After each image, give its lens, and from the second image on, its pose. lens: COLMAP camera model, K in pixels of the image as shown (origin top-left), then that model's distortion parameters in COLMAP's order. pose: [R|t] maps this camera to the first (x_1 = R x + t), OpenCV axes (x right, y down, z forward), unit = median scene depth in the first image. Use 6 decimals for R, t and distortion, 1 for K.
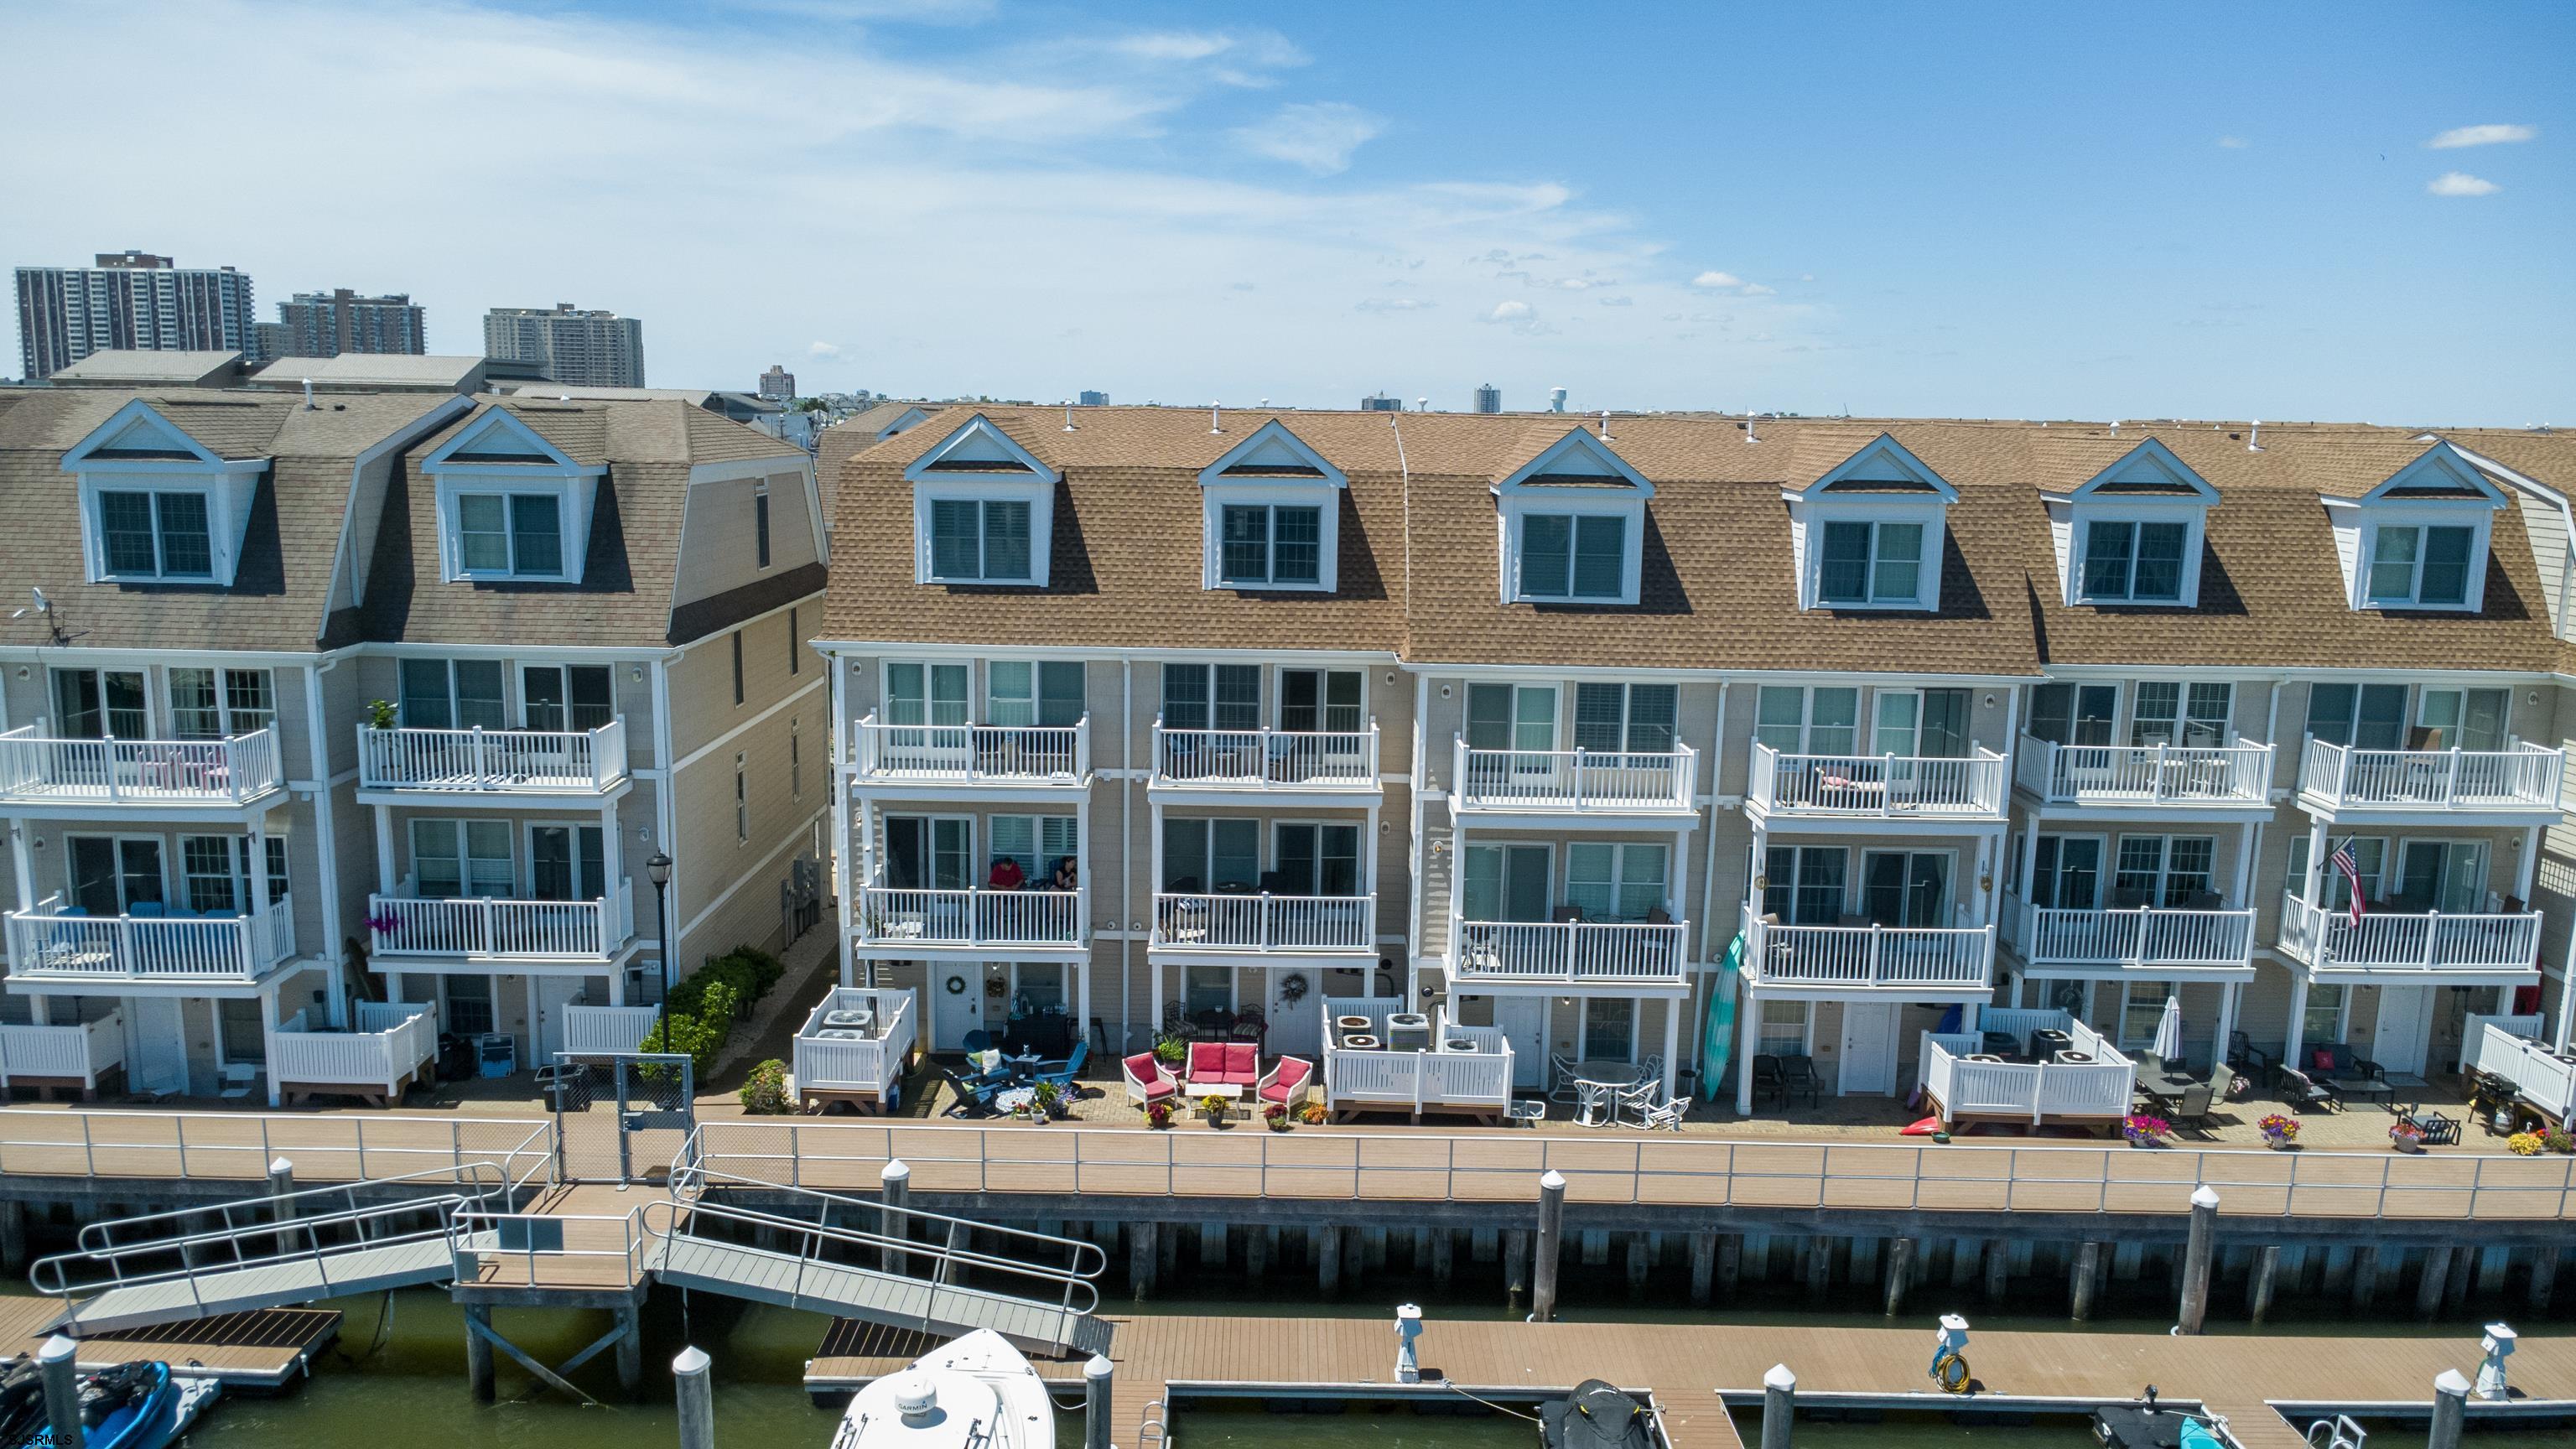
lens RADIAL K [[1811.3, 0, 1273.8], [0, 1811.3, 723.5], [0, 0, 1]] dist [0.034108, -0.064368]
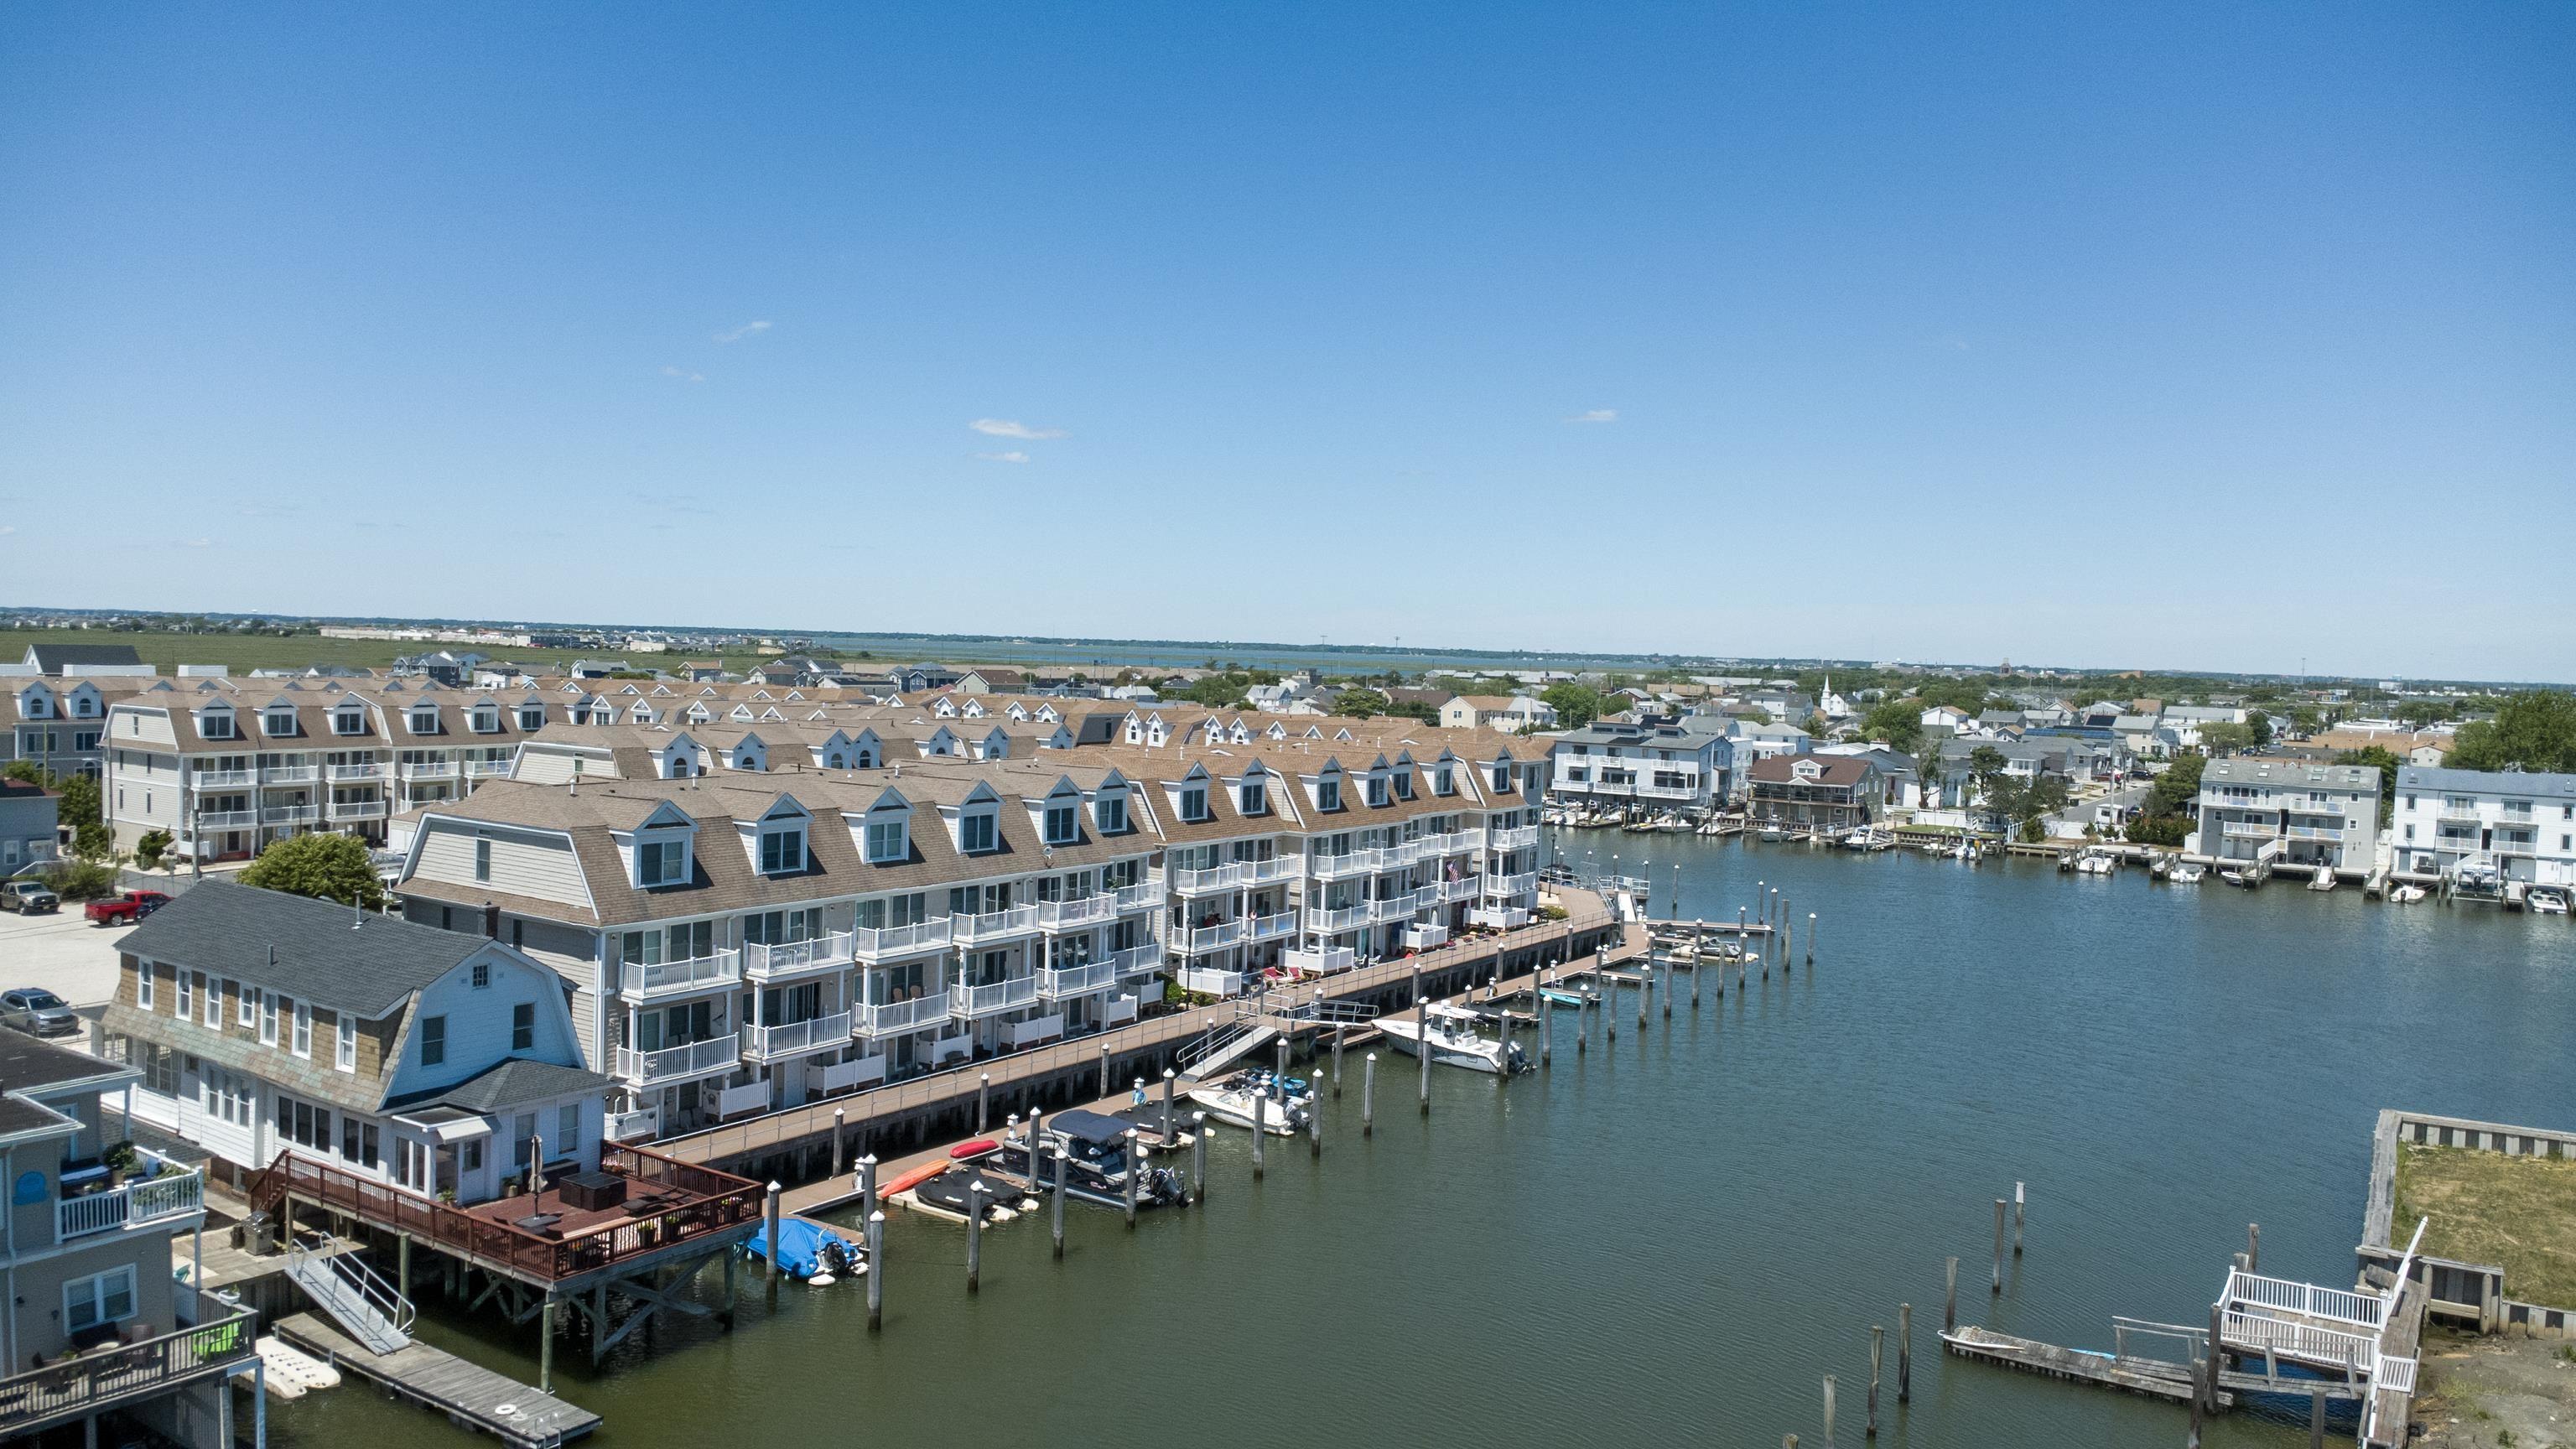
lens RADIAL K [[1899.9, 0, 1282.3], [0, 1899.9, 727.6], [0, 0, 1]] dist [0.088397, -0.090840]
pose [[0.550692, -0.038637, 0.833814, -2.651245], [0.126061, 0.991320, -0.037322, -0.095461], [-0.825135, 0.125665, 0.550782, -0.792898]]
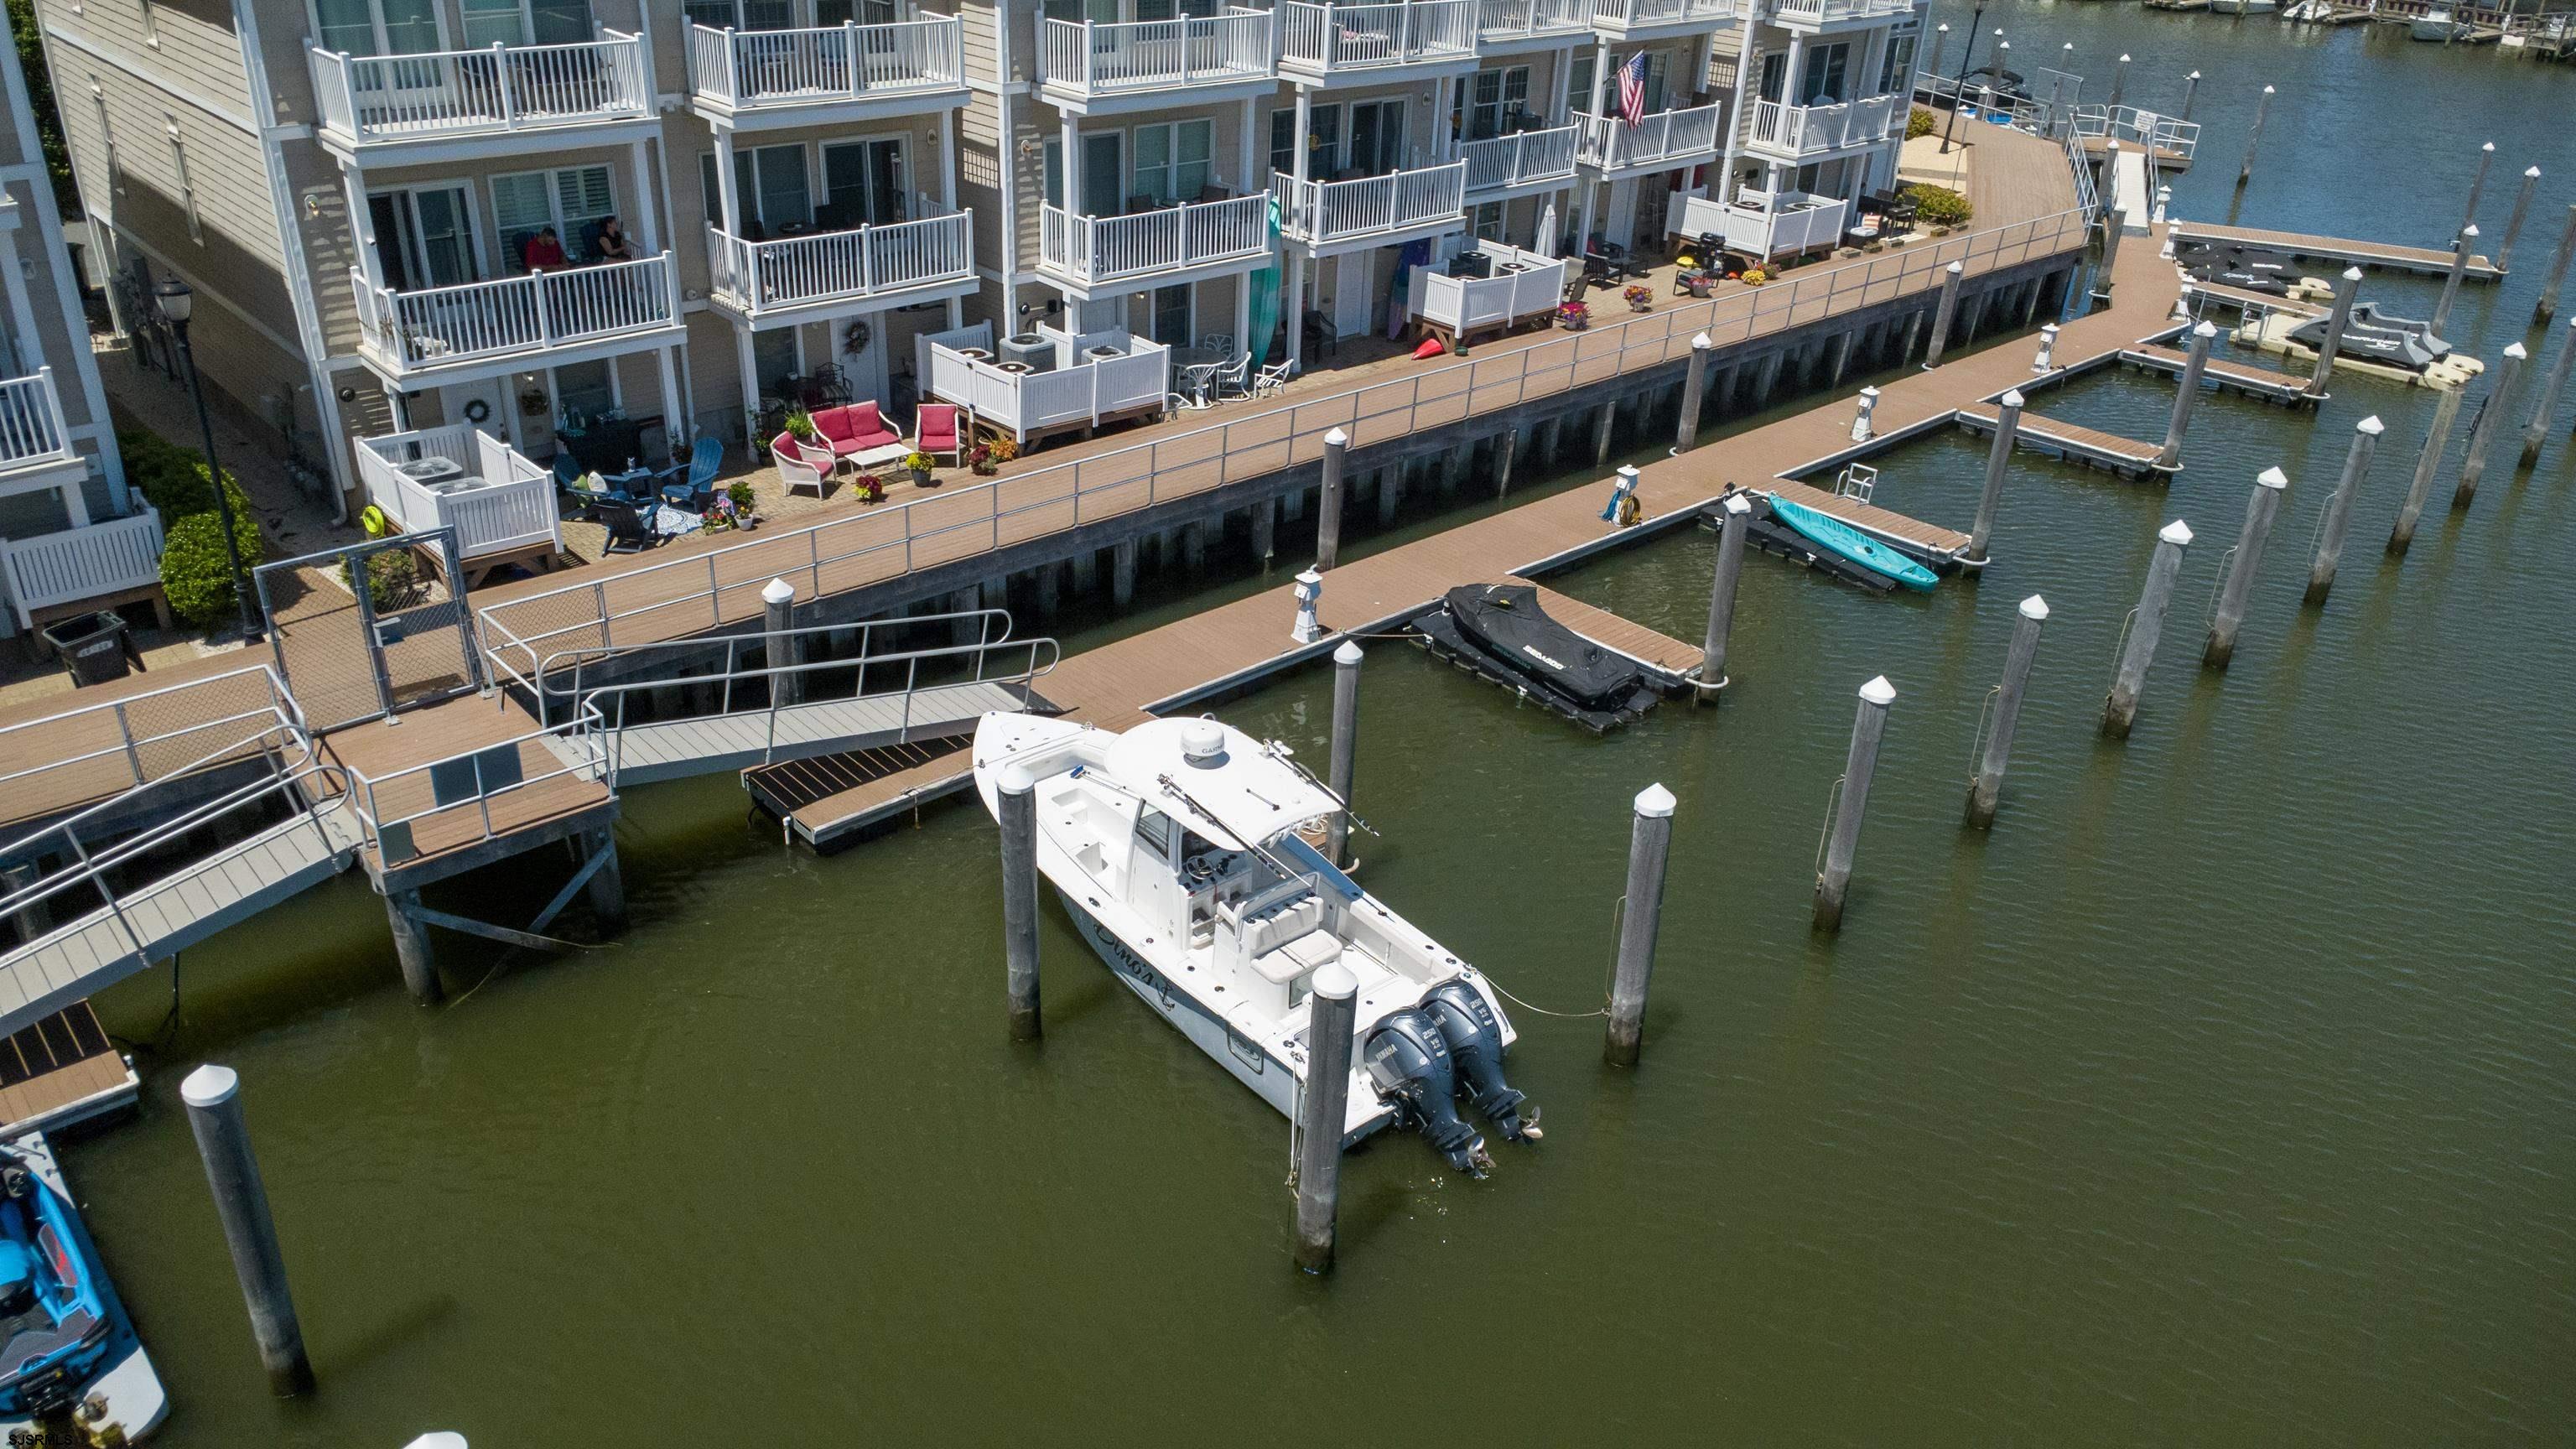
lens RADIAL K [[1811.3, 0, 1273.8], [0, 1811.3, 723.5], [0, 0, 1]] dist [0.034108, -0.064368]
pose [[0.731035, -0.307699, 0.609023, -0.473250], [0.088951, 0.927909, 0.362040, 0.017214], [-0.676517, -0.210490, 0.705704, 0.201317]]
